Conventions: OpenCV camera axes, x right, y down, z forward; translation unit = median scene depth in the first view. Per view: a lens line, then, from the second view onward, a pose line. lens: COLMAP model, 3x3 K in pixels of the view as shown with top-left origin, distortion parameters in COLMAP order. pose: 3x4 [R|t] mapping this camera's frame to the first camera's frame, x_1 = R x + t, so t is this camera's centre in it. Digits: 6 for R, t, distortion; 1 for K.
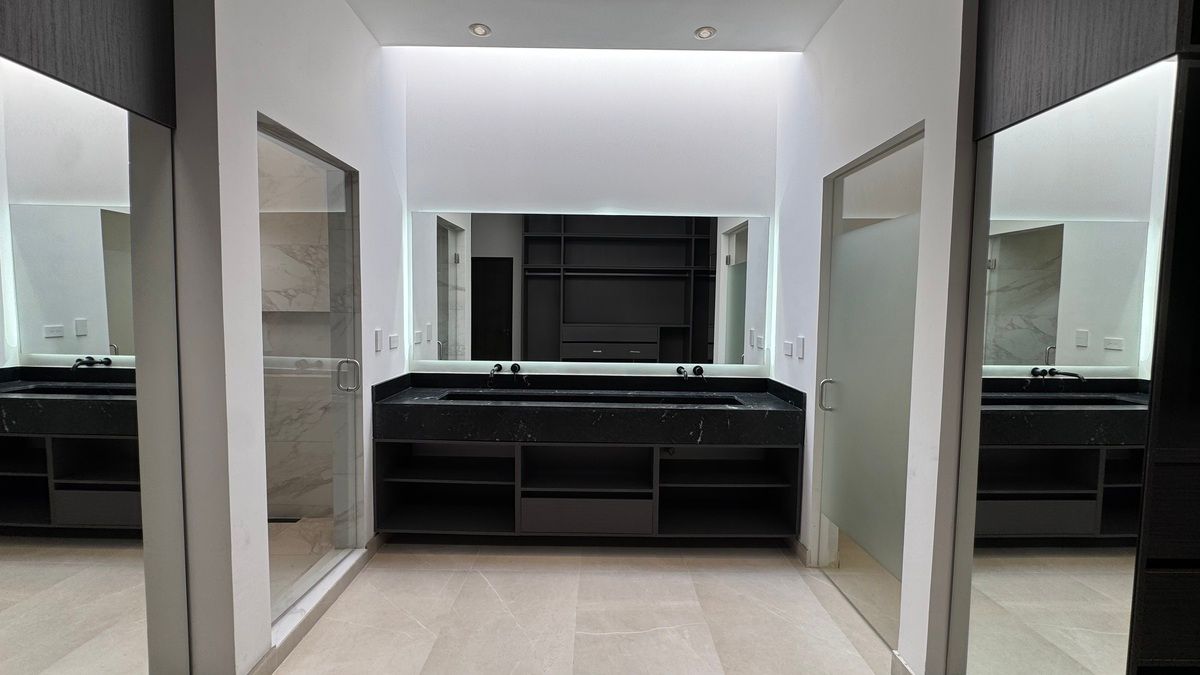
lens RADIAL K [[481.7, 0, 600.0], [0, 481.7, 337.5], [0, 0, 1]] dist [0.000057, 0.000240]
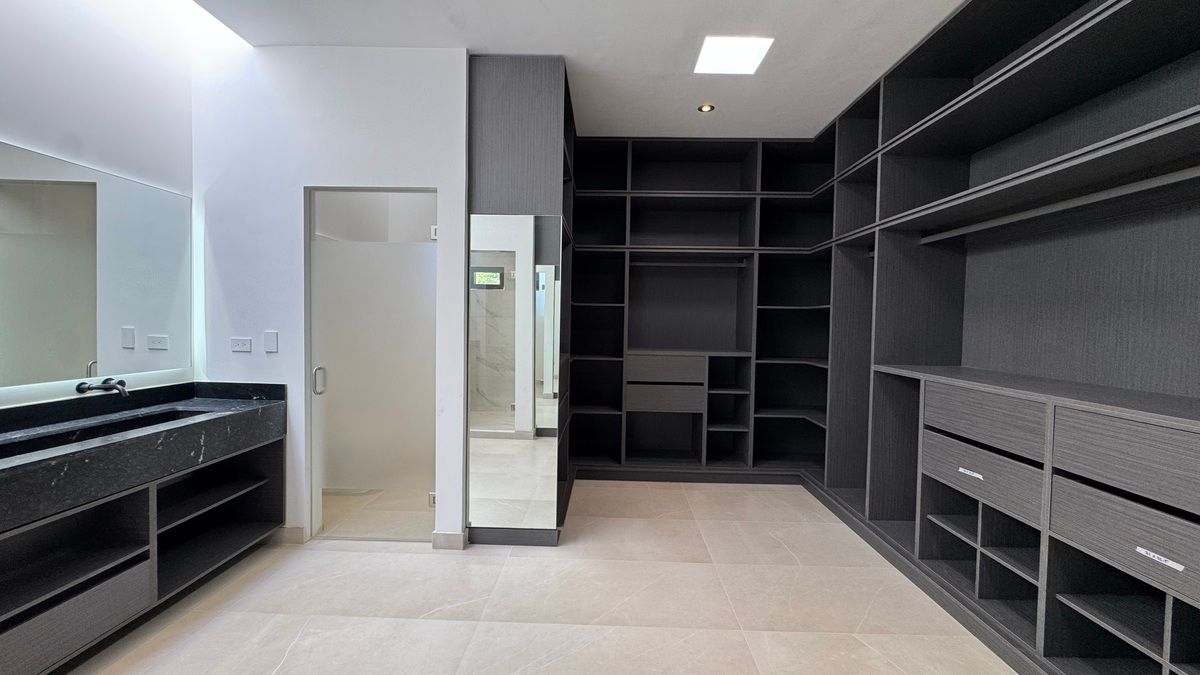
lens RADIAL K [[476.9, 0, 598.5], [0, 476.9, 337.6], [0, 0, 1]] dist [-0.001748, 0.000439]
pose [[0.040264, -0.048082, 0.998032, -0.572736], [0.041635, 0.998055, 0.046403, -0.005640], [-0.998321, 0.039684, 0.042187, 0.270871]]
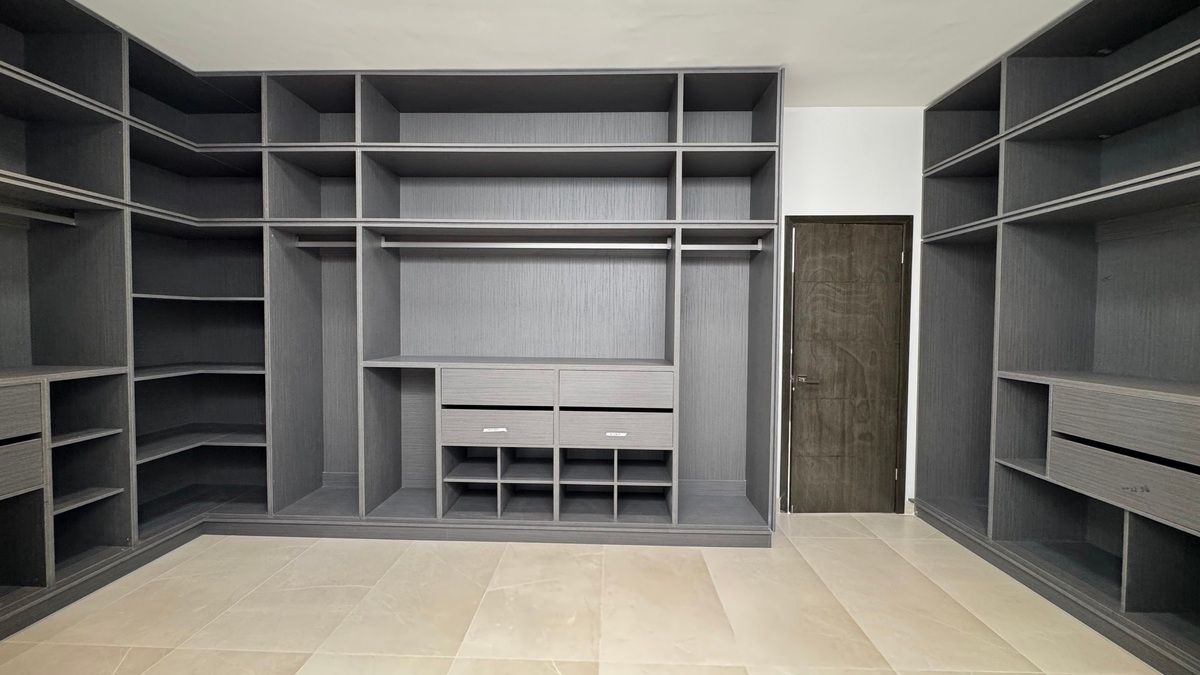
lens RADIAL K [[486.1, 0, 592.6], [0, 486.1, 335.5], [0, 0, 1]] dist [-0.001234, -0.000007]
pose [[-0.998606, -0.025196, 0.046373, -0.043261], [-0.020909, 0.995656, 0.090727, -0.037221], [-0.048458, 0.089631, -0.994796, 0.761138]]
